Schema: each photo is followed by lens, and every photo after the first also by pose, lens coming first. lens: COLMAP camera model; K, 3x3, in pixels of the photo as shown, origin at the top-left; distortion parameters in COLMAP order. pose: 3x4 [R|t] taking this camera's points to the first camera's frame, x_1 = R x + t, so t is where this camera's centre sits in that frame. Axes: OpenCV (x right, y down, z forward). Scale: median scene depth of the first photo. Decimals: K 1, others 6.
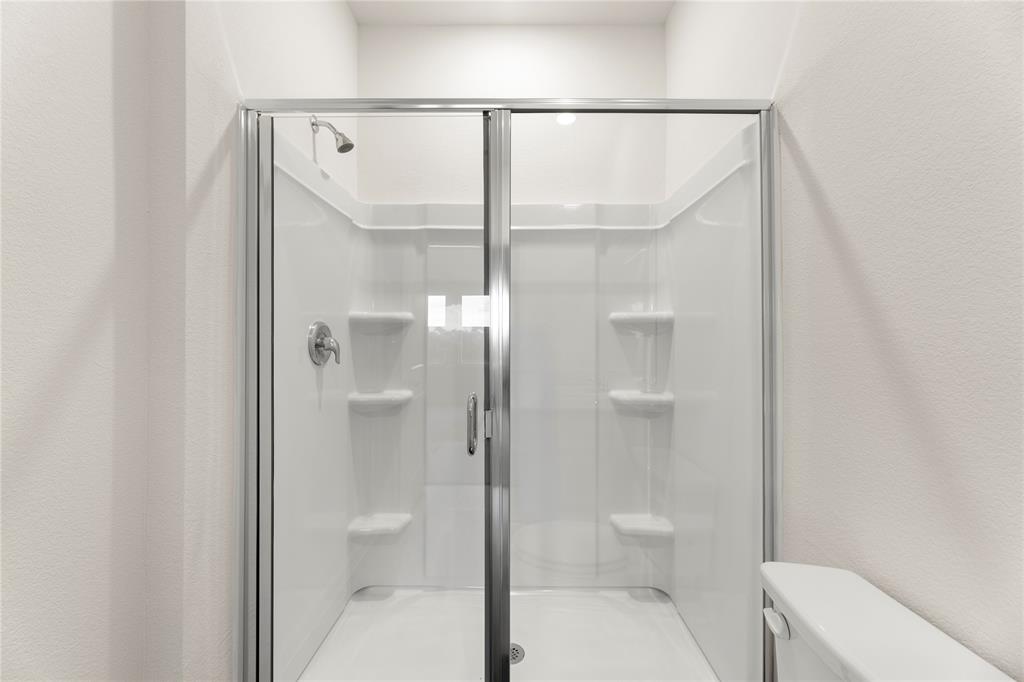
lens RADIAL K [[403.1, 0, 514.6], [0, 403.1, 346.4], [0, 0, 1]] dist [0.001454, -0.000206]
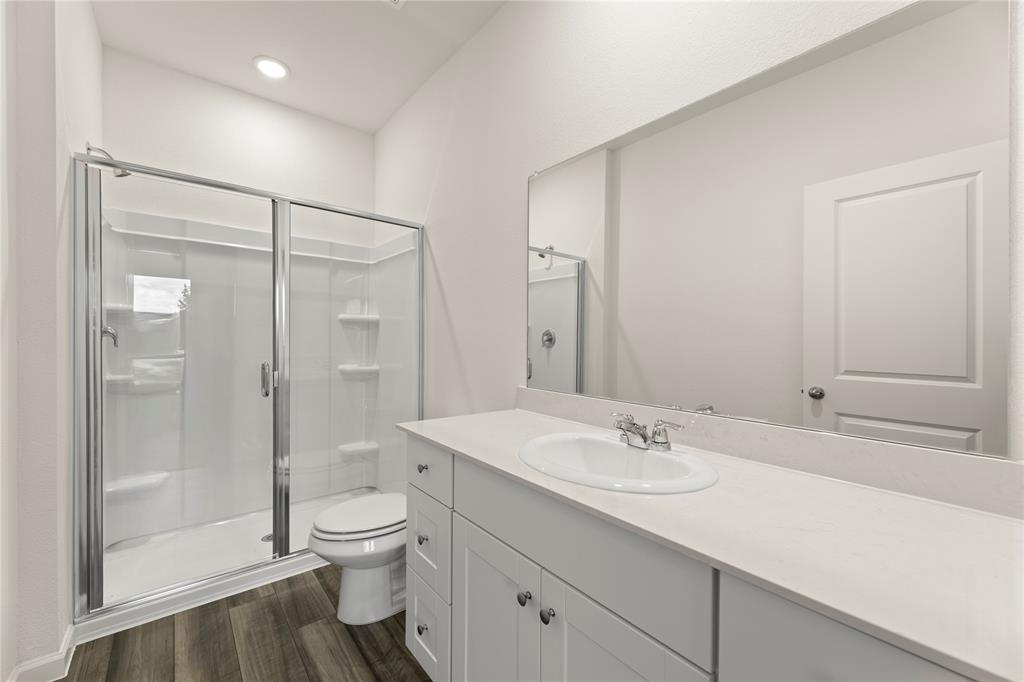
lens RADIAL K [[403.1, 0, 506.7], [0, 403.1, 345.7], [0, 0, 1]] dist [0.001454, -0.000206]
pose [[0.778176, -0.002333, 0.628042, -0.236326], [-0.009460, 0.999836, 0.015435, 0.006247], [-0.627975, -0.017953, 0.778026, -0.612731]]
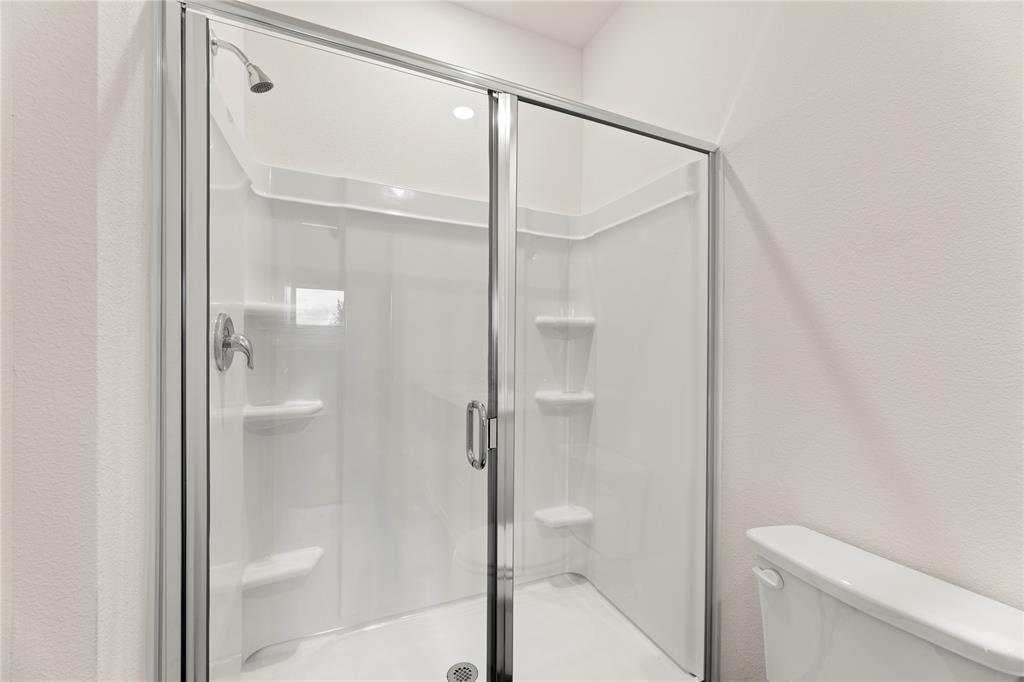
lens RADIAL K [[403.1, 0, 512.2], [0, 403.1, 352.6], [0, 0, 1]] dist [0.001454, -0.000206]
pose [[0.915959, 0.004503, 0.401246, -0.241790], [-0.009718, 0.999893, 0.010962, -0.001568], [-0.401154, -0.013940, 0.915905, 0.084834]]
